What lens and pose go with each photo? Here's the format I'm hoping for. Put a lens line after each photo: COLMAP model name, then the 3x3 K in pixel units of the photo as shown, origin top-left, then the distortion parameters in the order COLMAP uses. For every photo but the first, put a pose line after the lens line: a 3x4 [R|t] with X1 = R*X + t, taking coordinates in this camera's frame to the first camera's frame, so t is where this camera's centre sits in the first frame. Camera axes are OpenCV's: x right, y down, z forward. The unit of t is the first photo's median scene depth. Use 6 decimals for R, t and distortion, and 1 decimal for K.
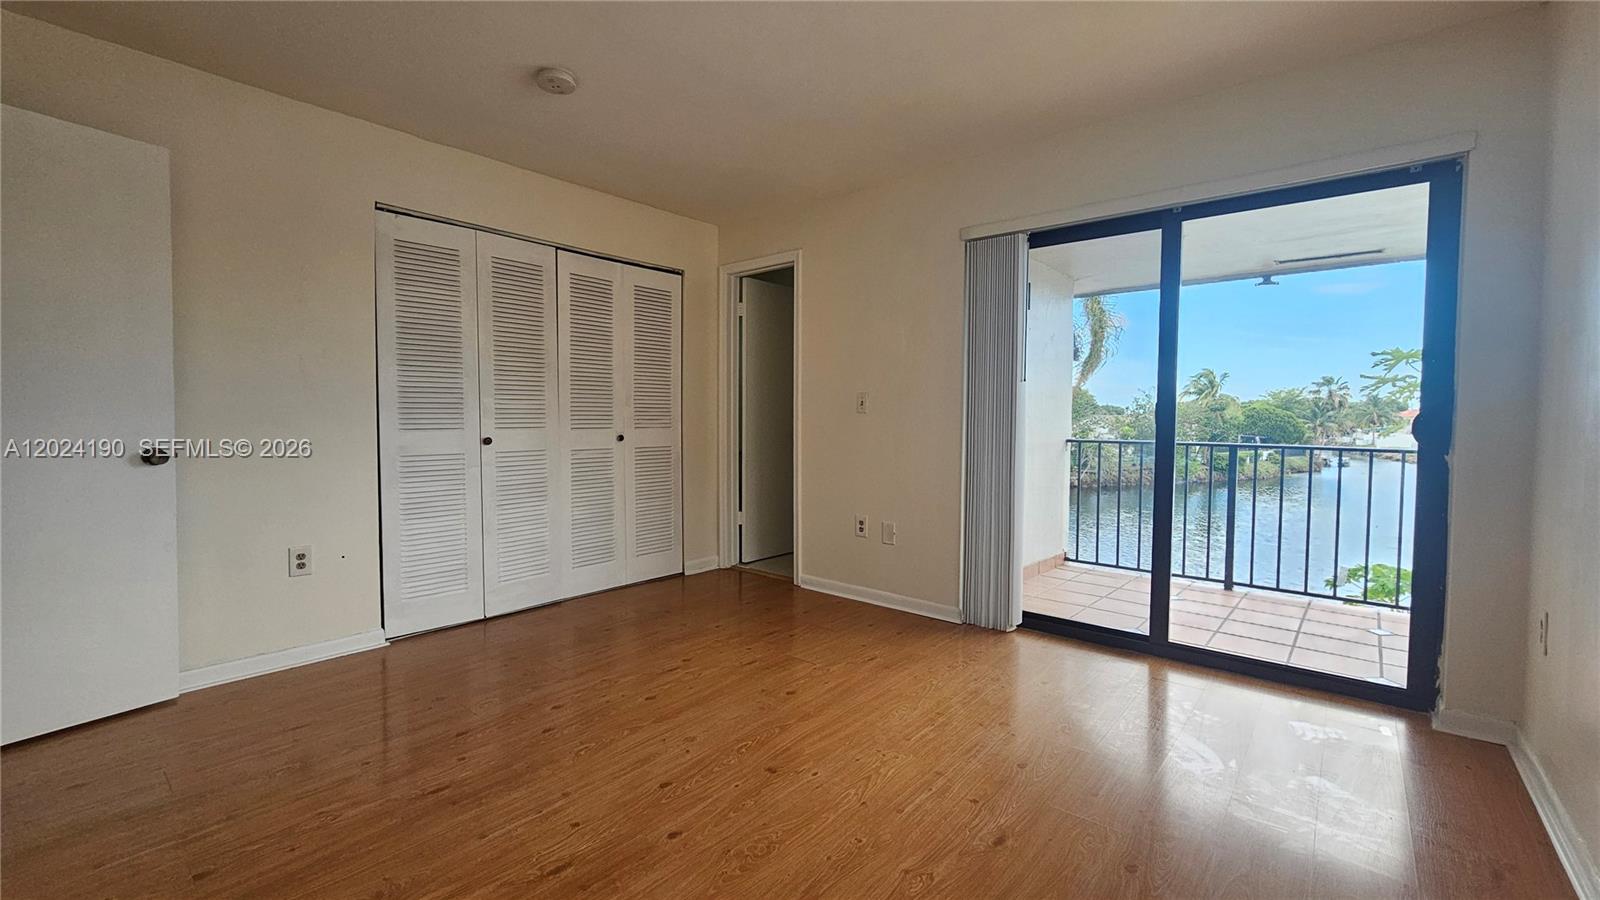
lens RADIAL K [[659.4, 0, 800.6], [0, 659.4, 446.9], [0, 0, 1]] dist [-0.000784, -0.001621]
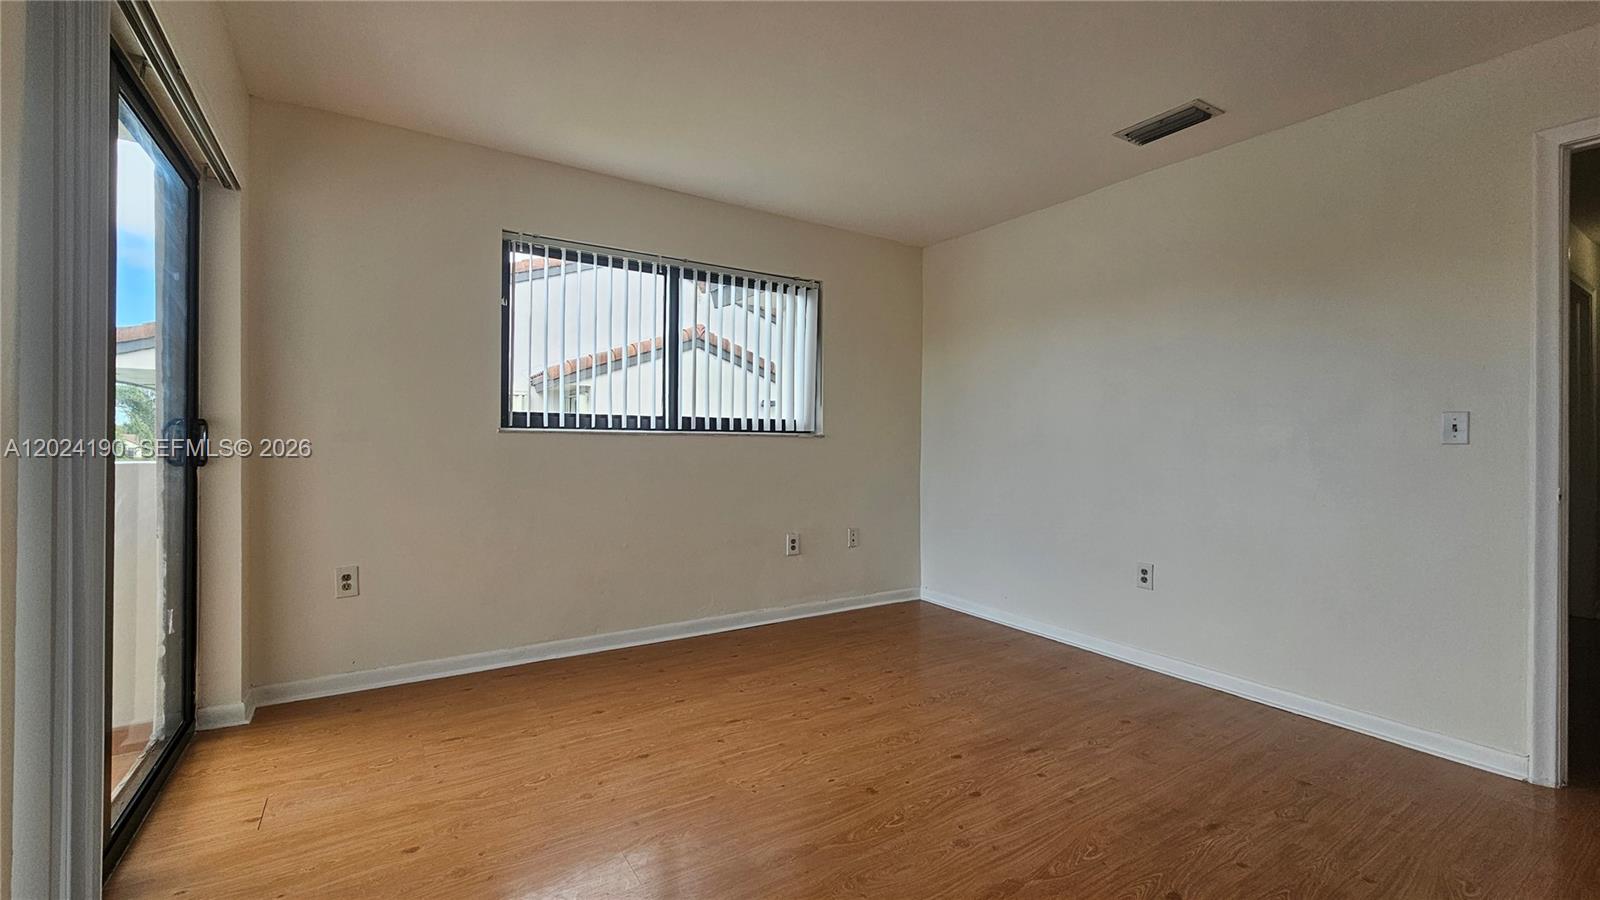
lens RADIAL K [[659.4, 0, 800.0], [0, 659.4, 449.1], [0, 0, 1]] dist [-0.000784, -0.001621]
pose [[-0.956003, -0.020379, 0.292647, -0.232651], [-0.006817, 0.998858, 0.047288, -0.081440], [-0.293277, 0.043212, -0.955050, 2.047054]]
